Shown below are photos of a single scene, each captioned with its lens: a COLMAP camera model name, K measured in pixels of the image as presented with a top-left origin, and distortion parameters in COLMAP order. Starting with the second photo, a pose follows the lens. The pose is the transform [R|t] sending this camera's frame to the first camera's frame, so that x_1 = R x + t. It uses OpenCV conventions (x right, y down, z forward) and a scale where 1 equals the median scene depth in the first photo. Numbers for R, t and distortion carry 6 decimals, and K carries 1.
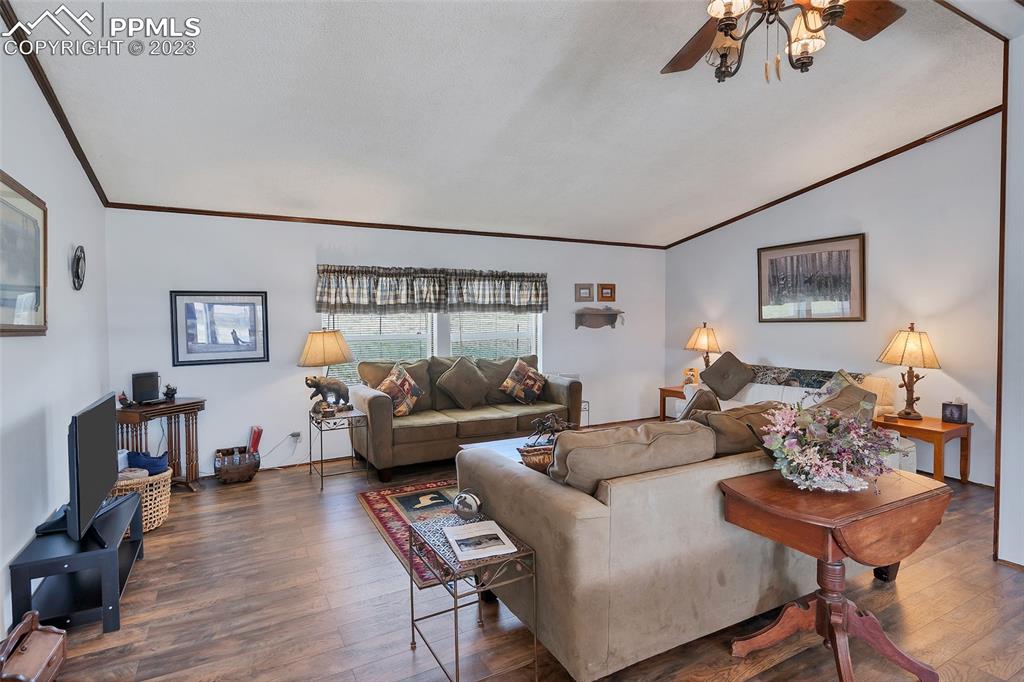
lens RADIAL K [[525.1, 0, 509.1], [0, 525.1, 334.9], [0, 0, 1]] dist [-0.002288, 0.002393]
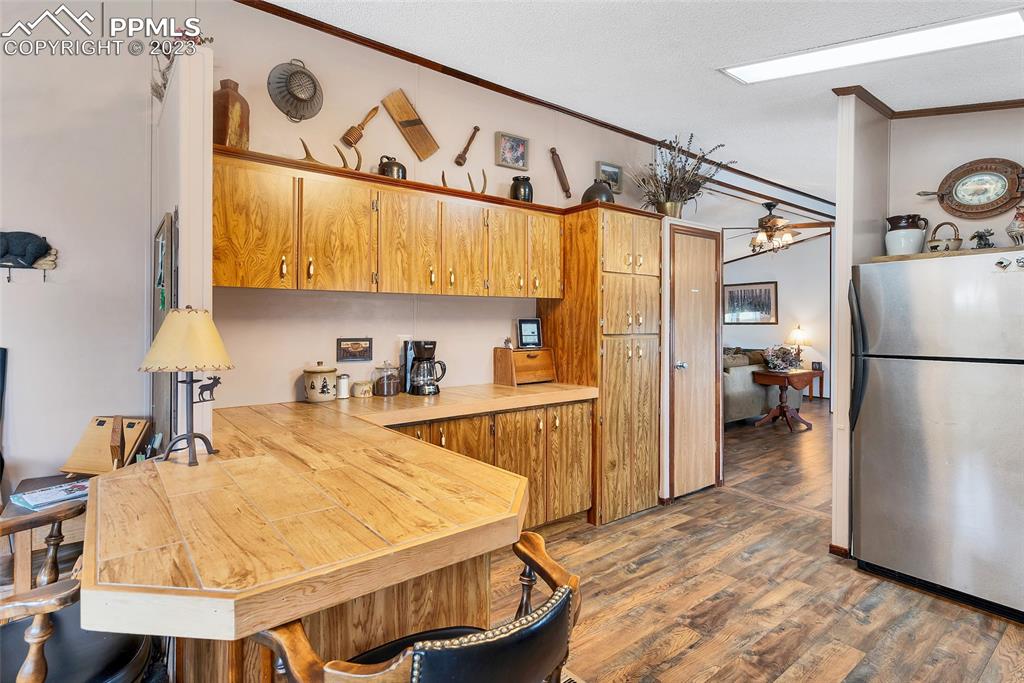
lens RADIAL K [[525.1, 0, 504.1], [0, 525.1, 323.8], [0, 0, 1]] dist [-0.002288, 0.002393]
pose [[0.986470, 0.017784, 0.162975, -0.644088], [-0.014224, 0.999635, -0.022984, 0.030561], [-0.163325, 0.020355, 0.986362, -0.766384]]
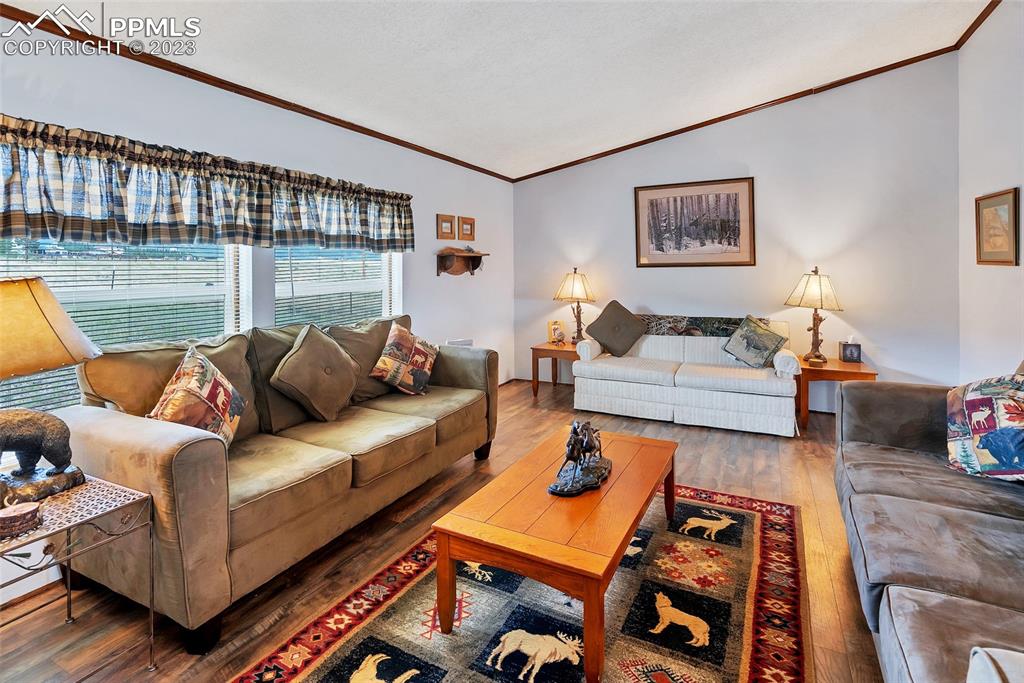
lens RADIAL K [[485.5, 0, 496.1], [0, 485.5, 272.6], [0, 0, 1]] dist [-0.005614, 0.002626]
pose [[0.825939, -0.000481, 0.563759, -0.218767], [0.015235, 0.999653, -0.021467, -0.000302], [-0.563554, 0.026319, 0.825660, 0.465537]]
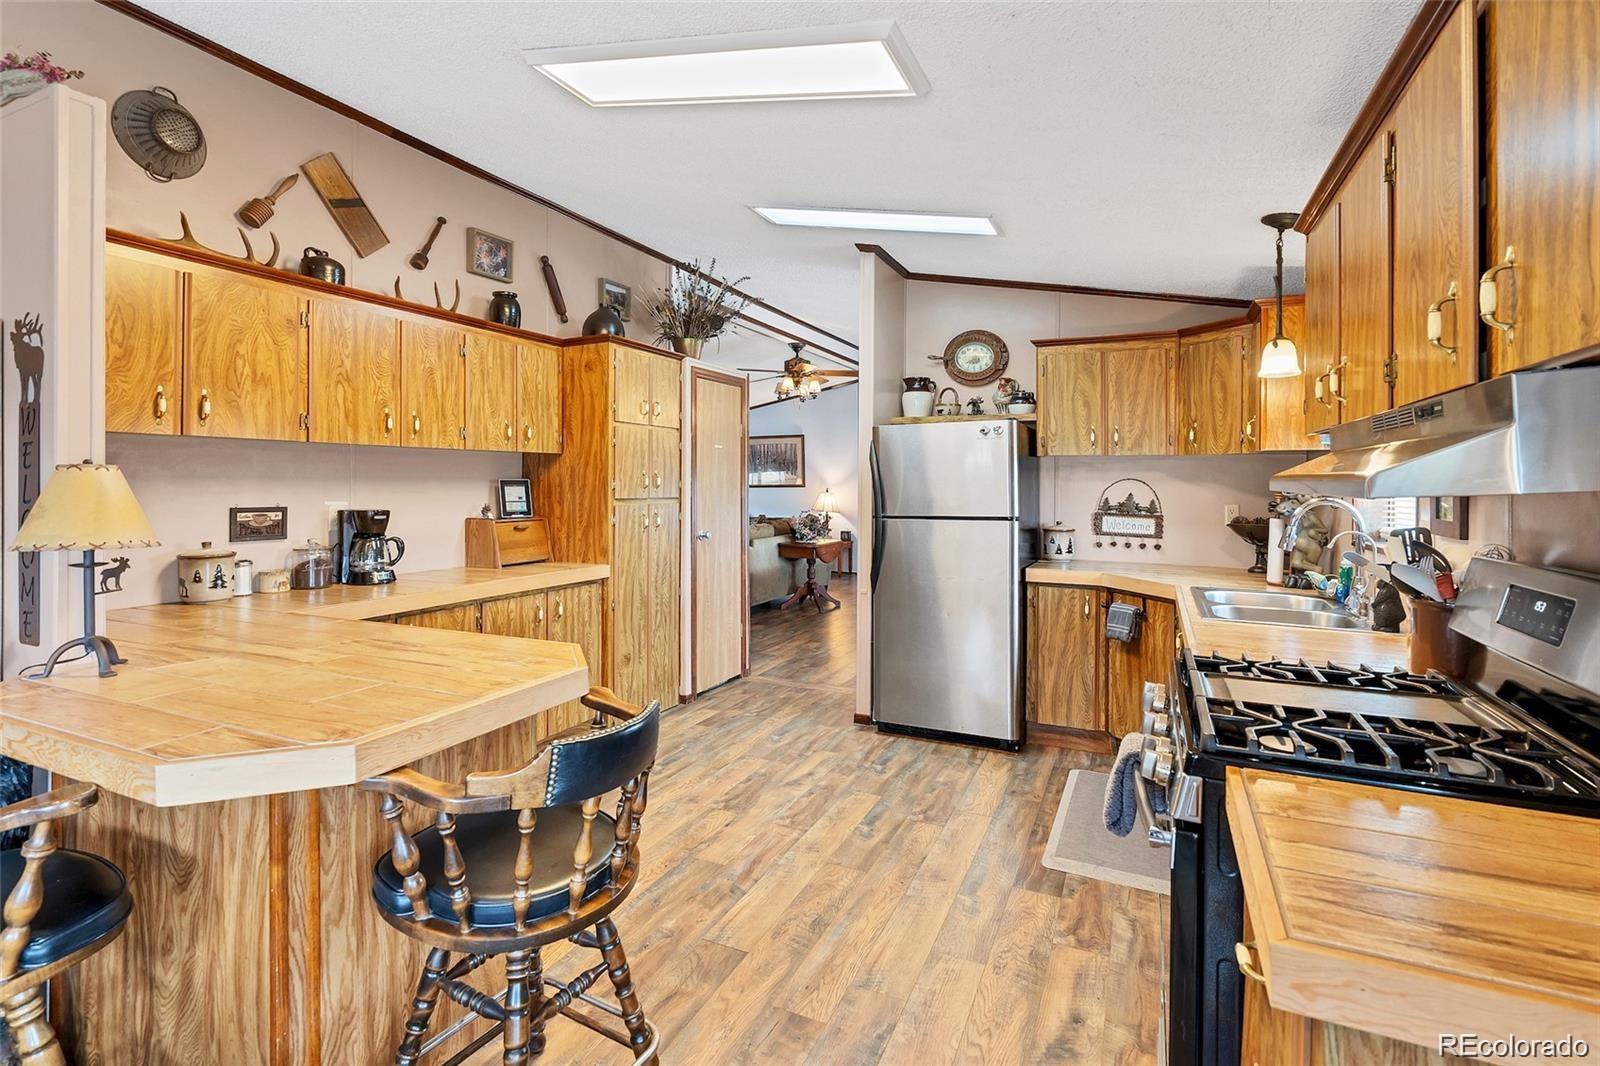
lens RADIAL K [[758.6, 0, 801.0], [0, 758.6, 474.4], [0, 0, 1]] dist [-0.005614, 0.002626]
pose [[0.801863, 0.025830, 0.596949, -0.720884], [0.000037, 0.999063, -0.043279, 0.035235], [-0.597508, 0.034726, 0.801111, -0.865221]]
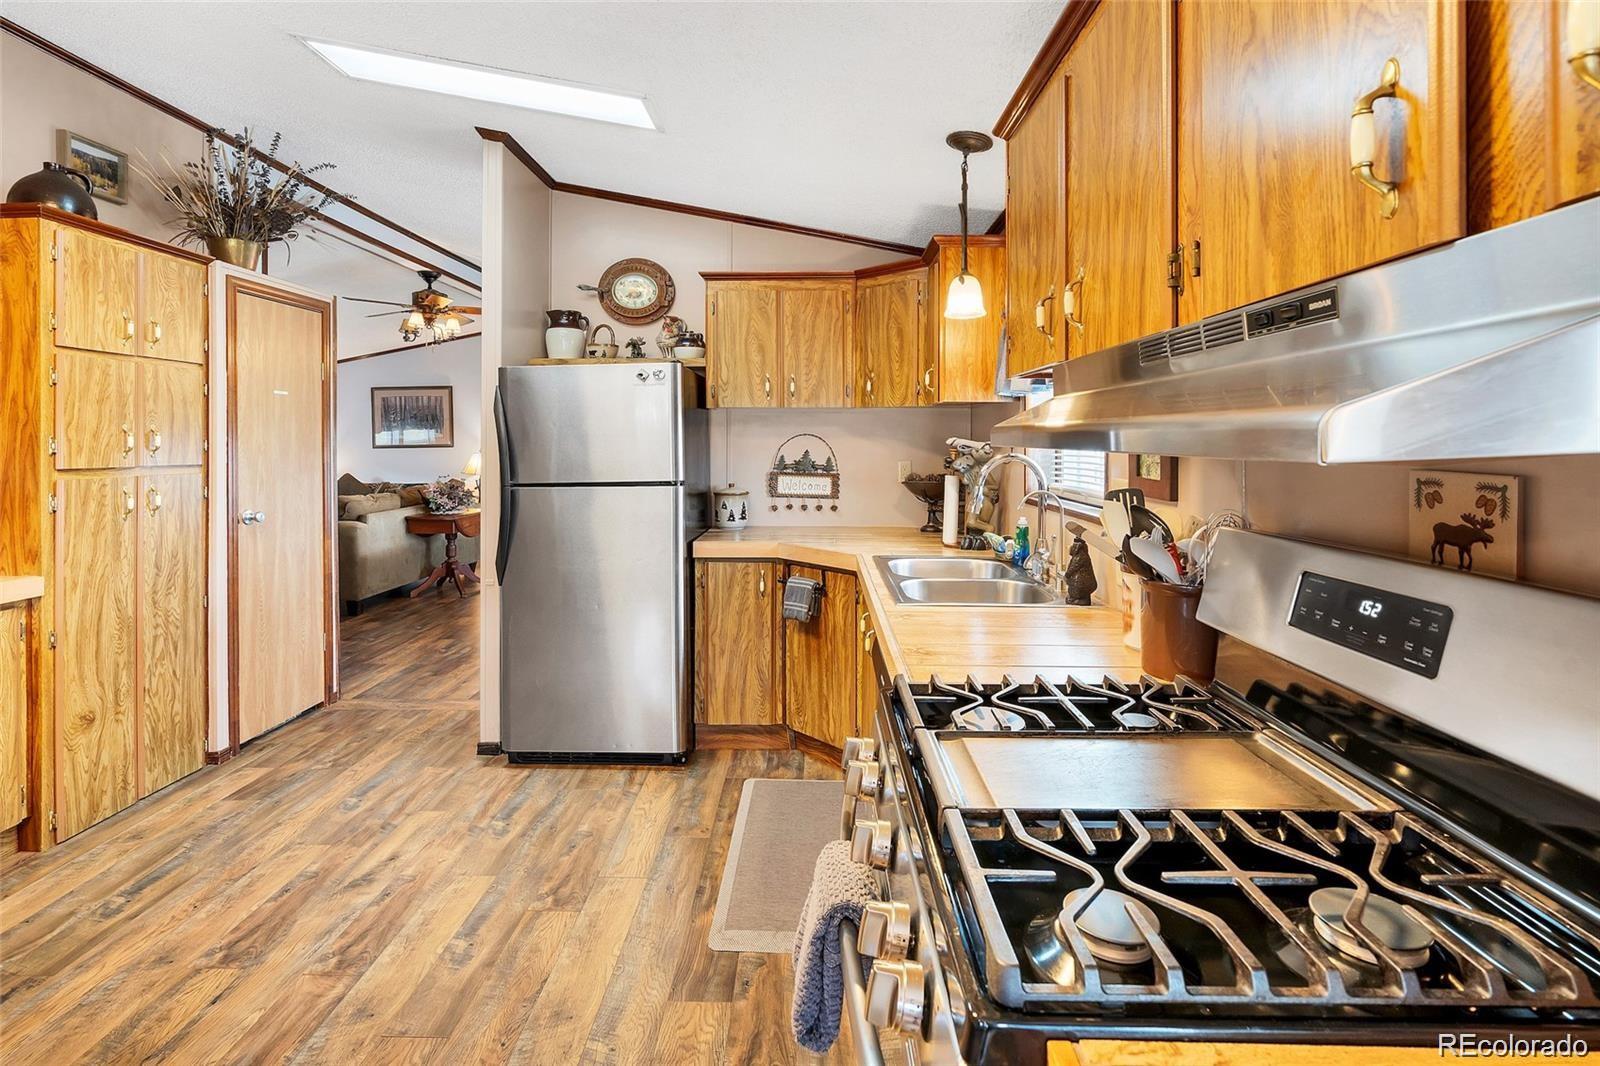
lens RADIAL K [[758.6, 0, 803.6], [0, 758.6, 446.4], [0, 0, 1]] dist [-0.005614, 0.002626]
pose [[0.492294, 0.007465, 0.870397, -0.601379], [0.020713, 0.999580, -0.020289, 0.031667], [-0.870183, 0.028017, 0.491932, -0.788640]]
